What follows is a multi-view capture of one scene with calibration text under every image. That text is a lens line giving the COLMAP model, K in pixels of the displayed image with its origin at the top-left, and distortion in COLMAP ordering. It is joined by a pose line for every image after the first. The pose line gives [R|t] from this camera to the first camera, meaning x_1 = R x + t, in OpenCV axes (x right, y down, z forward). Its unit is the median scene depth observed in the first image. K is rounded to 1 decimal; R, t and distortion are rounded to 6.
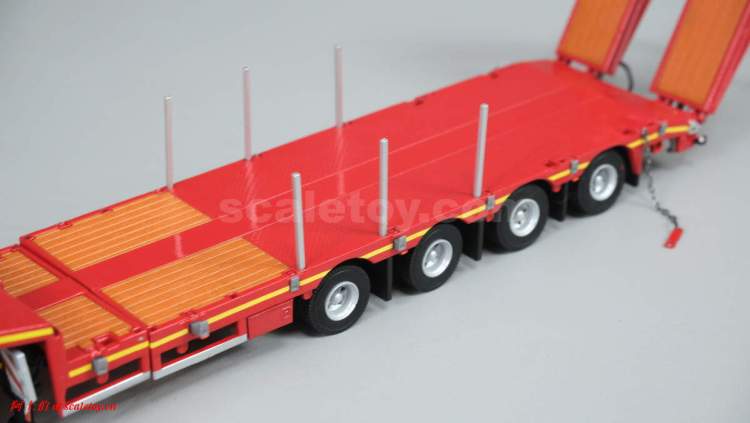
lens RADIAL K [[1466.3, 0, 371.2], [0, 1466.3, 217.5], [0, 0, 1]] dist [0.077426, 0.000000]
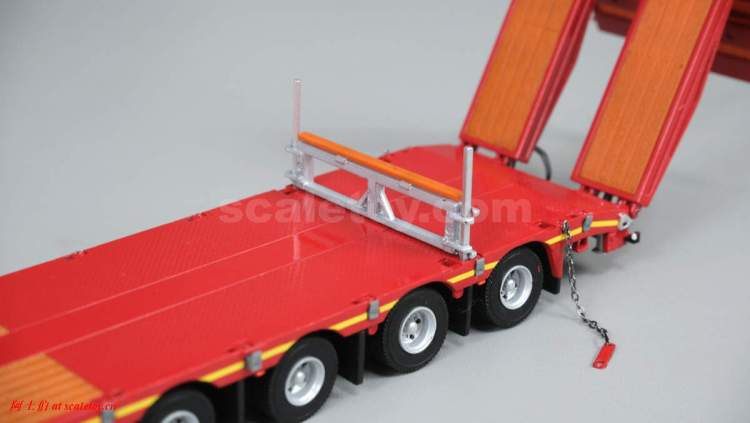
lens RADIAL K [[1466.3, 0, 376.9], [0, 1466.3, 207.6], [0, 0, 1]] dist [0.077426, 0.000000]
pose [[0.998333, 0.004968, 0.057505, 0.036068], [0.000730, 0.995123, -0.098638, 0.012265], [-0.057714, 0.098515, 0.993461, 0.204929]]
